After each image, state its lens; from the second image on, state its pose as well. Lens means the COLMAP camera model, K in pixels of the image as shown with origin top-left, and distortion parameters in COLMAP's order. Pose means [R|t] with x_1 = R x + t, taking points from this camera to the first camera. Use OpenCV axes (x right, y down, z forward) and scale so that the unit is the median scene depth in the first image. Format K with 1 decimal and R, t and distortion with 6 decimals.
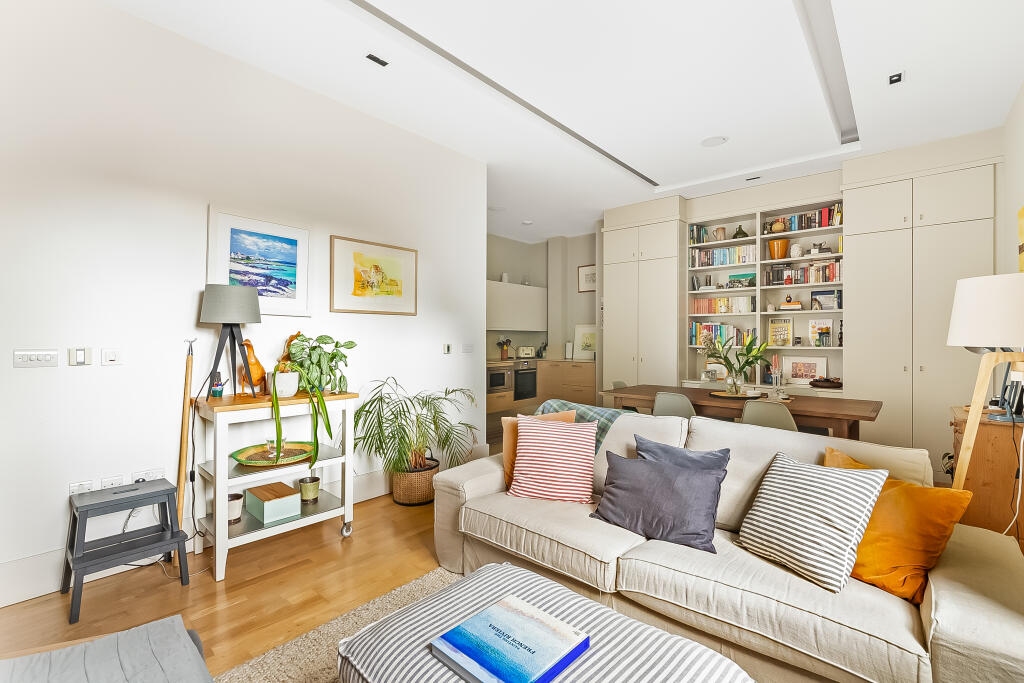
lens RADIAL K [[447.3, 0, 507.3], [0, 447.3, 334.9], [0, 0, 1]] dist [-0.002200, -0.000637]
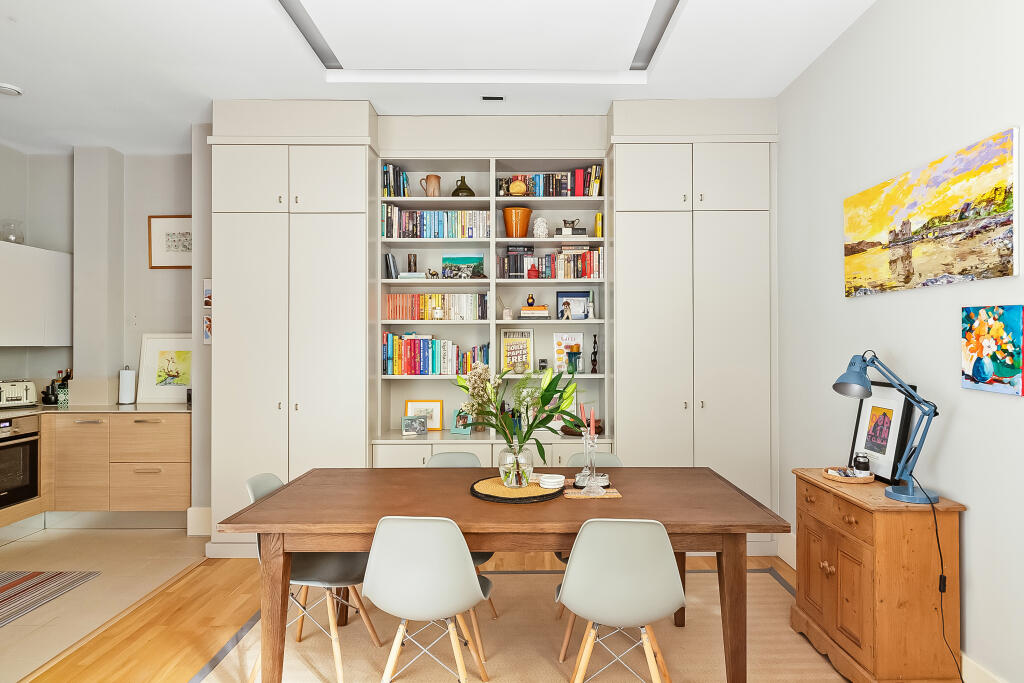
lens RADIAL K [[581.0, 0, 515.6], [0, 581.0, 336.8], [0, 0, 1]] dist [-0.002720, 0.004281]
pose [[0.746754, 0.002151, 0.665097, 0.048942], [0.000378, 0.999993, -0.003658, -0.023909], [-0.665101, 0.002983, 0.746748, 0.363437]]
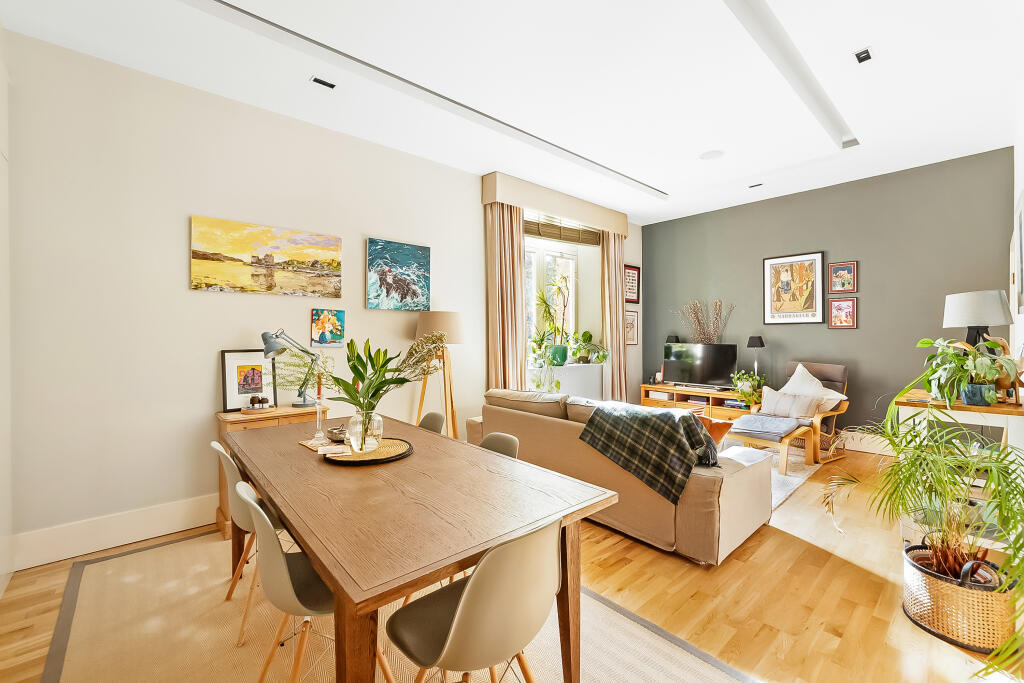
lens RADIAL K [[423.0, 0, 512.7], [0, 423.0, 331.8], [0, 0, 1]] dist [-0.000602, -0.000323]
pose [[-0.994715, 0.002818, 0.102632, 0.197066], [0.001365, 0.999898, -0.014233, -0.001933], [-0.102662, -0.014017, -0.994618, 1.057665]]
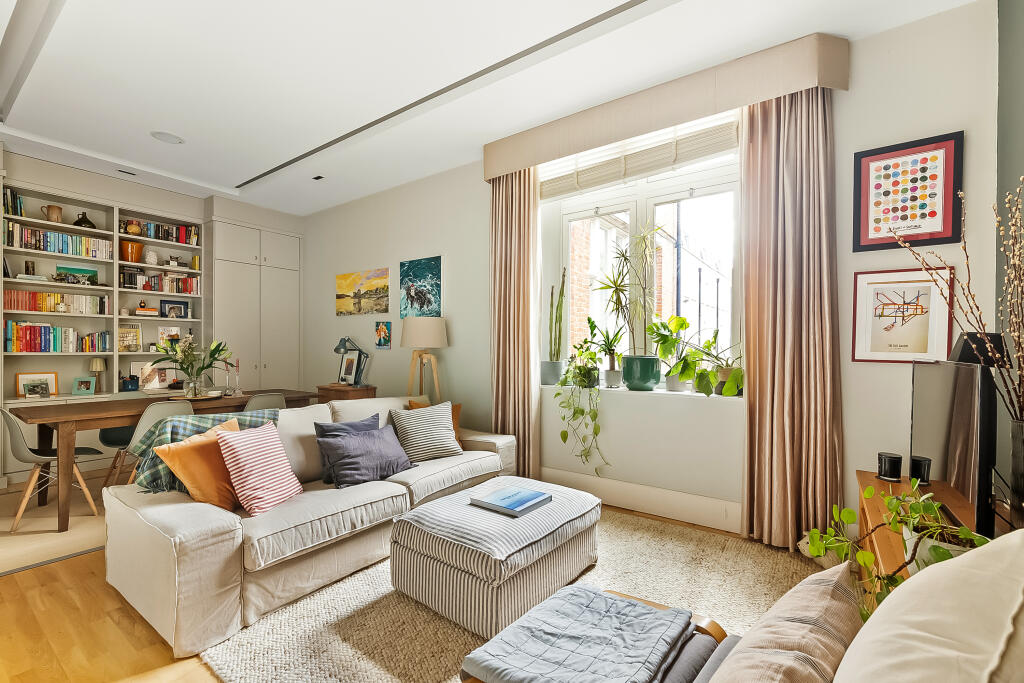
lens RADIAL K [[451.1, 0, 516.7], [0, 451.1, 354.2], [0, 0, 1]] dist [-0.004629, 0.001404]
pose [[-0.111668, -0.012276, 0.993670, -0.436846], [-0.011318, 0.999875, 0.011081, 0.009201], [-0.993681, -0.010009, -0.111793, 0.267191]]
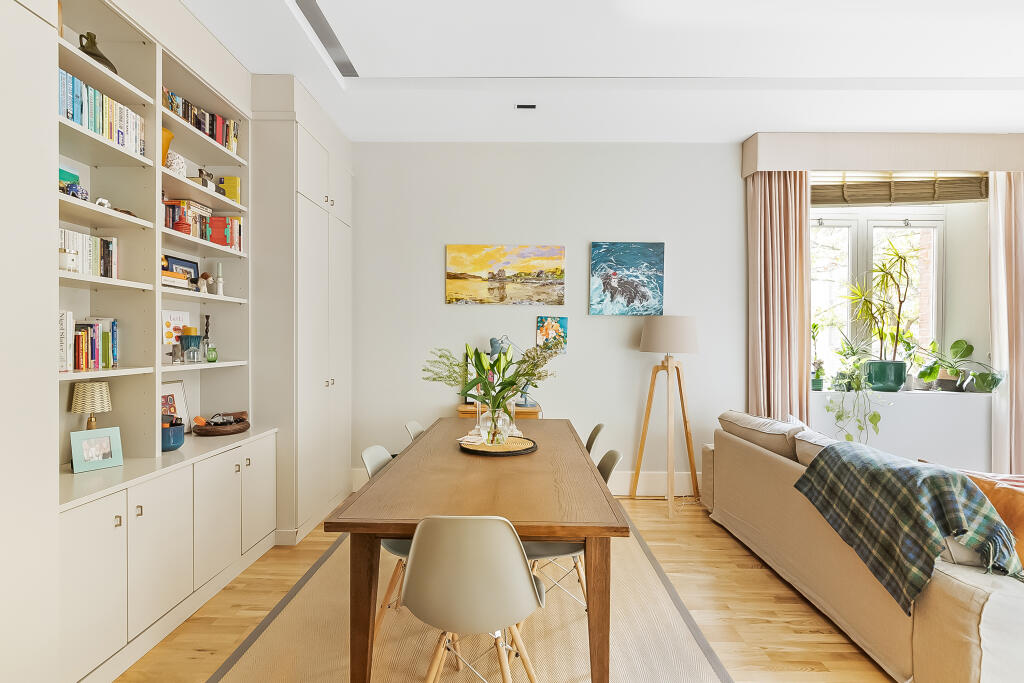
lens RADIAL K [[494.4, 0, 517.5], [0, 494.4, 341.8], [0, 0, 1]] dist [0.002599, -0.000541]
pose [[-0.669717, -0.007469, 0.742579, -0.003485], [-0.014850, 0.999884, -0.003336, -0.002333], [-0.742468, -0.013261, -0.669750, 1.010112]]
